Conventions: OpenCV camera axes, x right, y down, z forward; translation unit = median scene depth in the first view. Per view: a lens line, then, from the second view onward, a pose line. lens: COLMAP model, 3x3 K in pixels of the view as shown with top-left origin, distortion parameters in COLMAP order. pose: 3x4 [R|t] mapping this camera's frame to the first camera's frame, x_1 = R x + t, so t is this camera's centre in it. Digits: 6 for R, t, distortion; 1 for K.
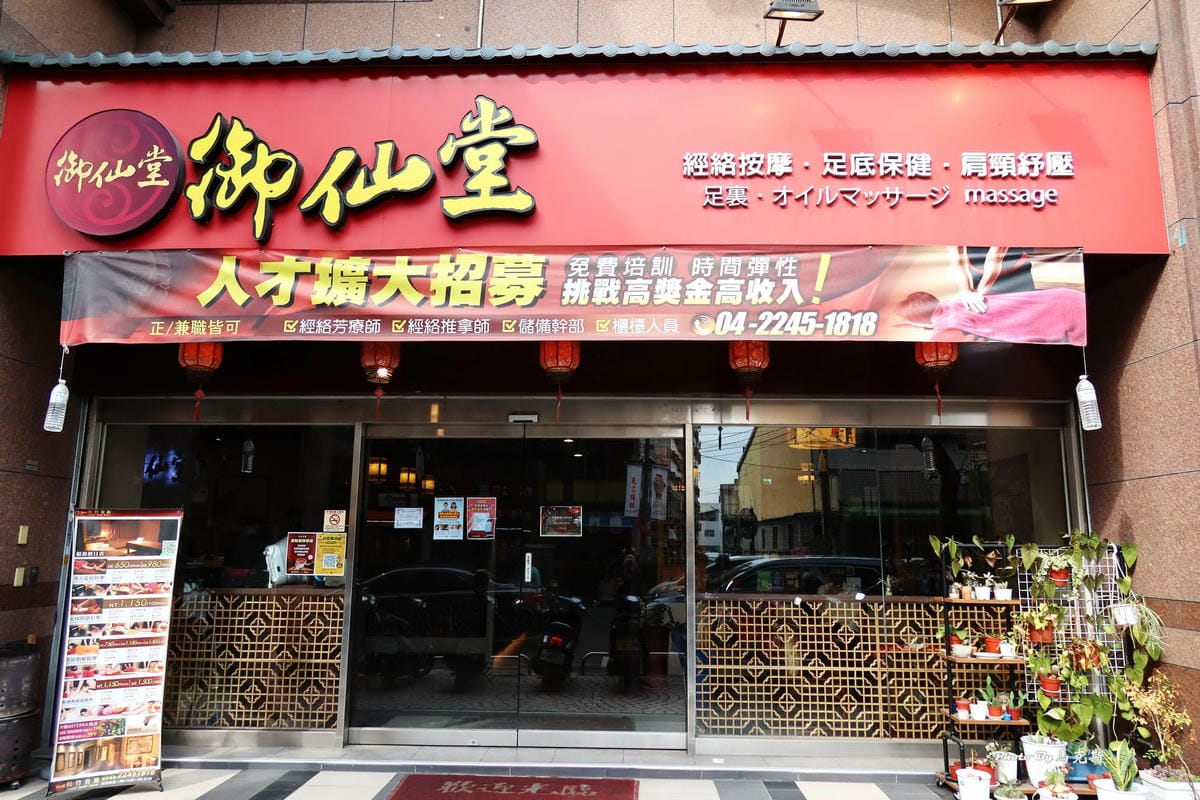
lens RADIAL K [[882.1, 0, 600.0], [0, 882.1, 400.0], [0, 0, 1]] dist [-0.012306, 0.002768]
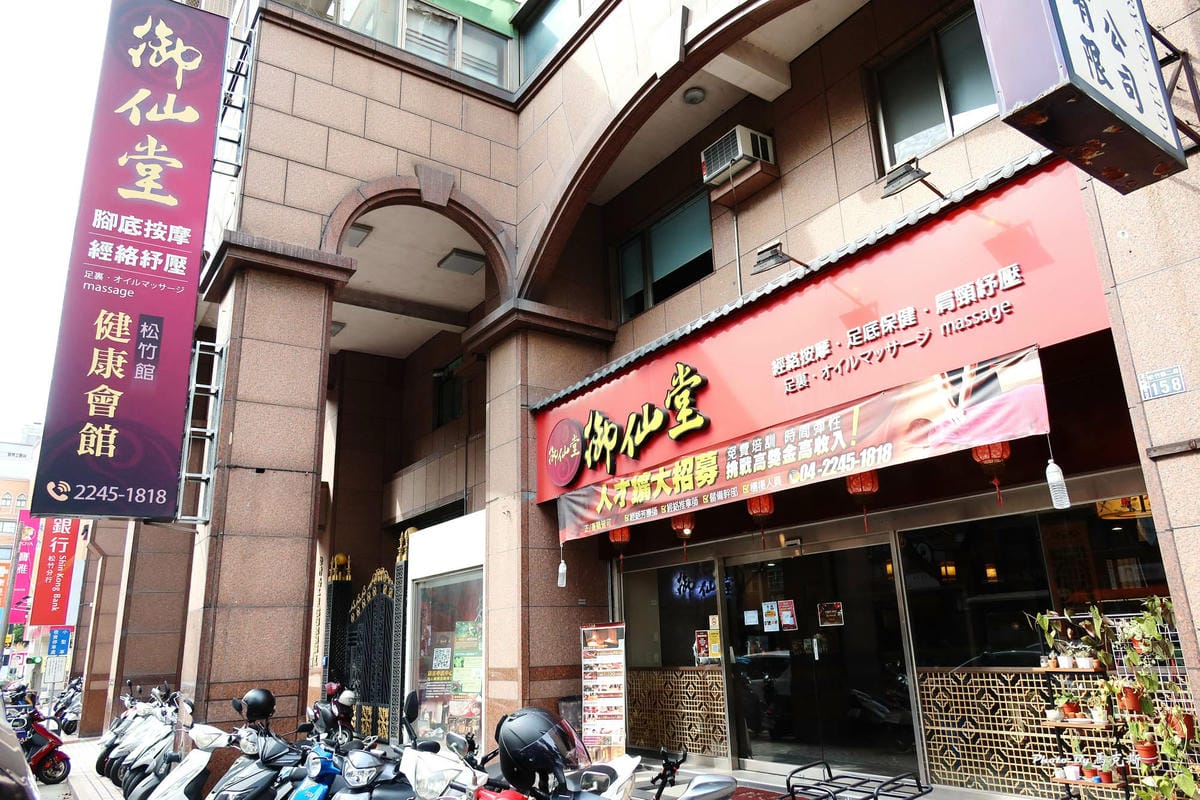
lens RADIAL K [[806.3, 0, 600.0], [0, 806.3, 400.0], [0, 0, 1]] dist [-0.069880, 0.048754]
pose [[0.583656, -0.257942, -0.769943, 0.945828], [0.166849, 0.966068, -0.197166, -0.000259], [0.794674, -0.013387, 0.606888, -0.045296]]
